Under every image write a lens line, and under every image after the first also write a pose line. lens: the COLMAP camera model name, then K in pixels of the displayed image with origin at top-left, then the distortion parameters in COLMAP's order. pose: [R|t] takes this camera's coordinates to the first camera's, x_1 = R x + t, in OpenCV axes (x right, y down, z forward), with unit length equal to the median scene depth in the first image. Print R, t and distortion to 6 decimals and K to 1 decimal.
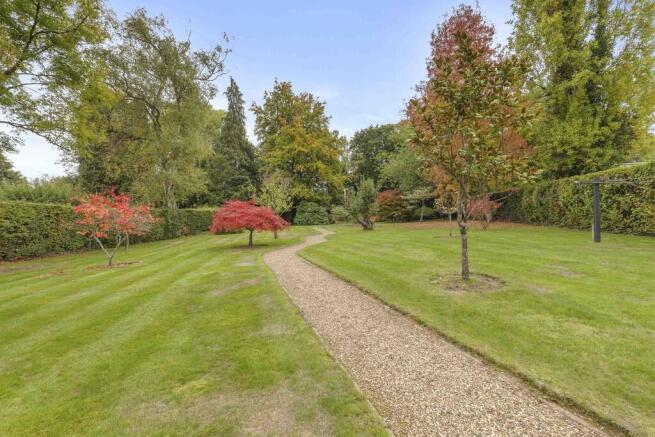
lens RADIAL K [[291.4, 0, 327.4], [0, 291.4, 215.9], [0, 0, 1]] dist [-0.000863, -0.000086]
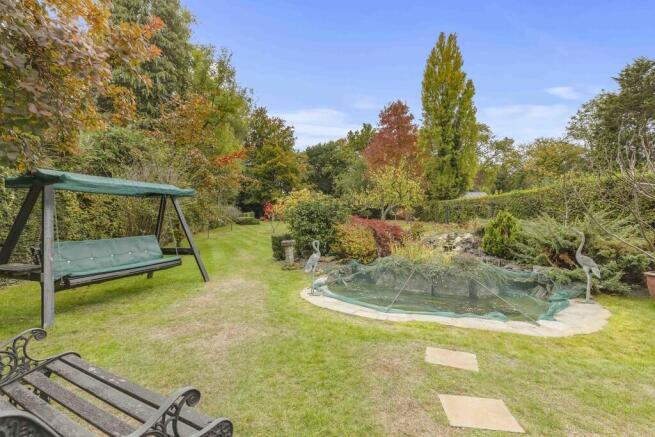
lens RADIAL K [[291.4, 0, 327.4], [0, 291.4, 215.9], [0, 0, 1]] dist [-0.000863, -0.000086]
pose [[0.964531, 0.027806, 0.262499, -0.204442], [-0.027814, 0.999606, -0.003687, 0.006414], [-0.262499, -0.003745, 0.964925, -0.311690]]
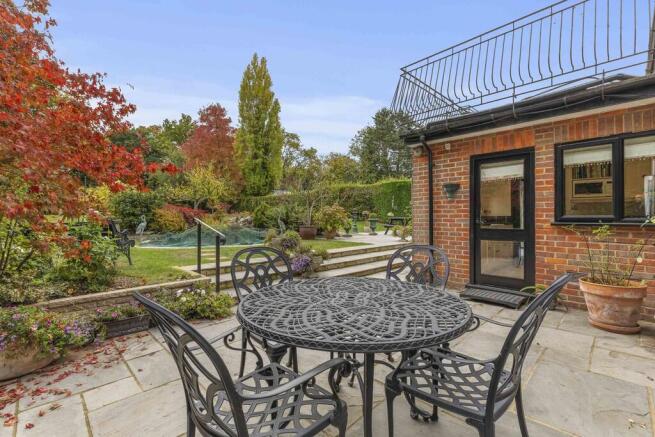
lens RADIAL K [[291.4, 0, 327.4], [0, 291.4, 215.9], [0, 0, 1]] dist [-0.000863, -0.000086]
pose [[0.660793, 0.022010, 0.750246, -0.243109], [-0.025978, 0.999642, -0.006447, 0.014158], [-0.750119, -0.015230, 0.661128, -0.421238]]
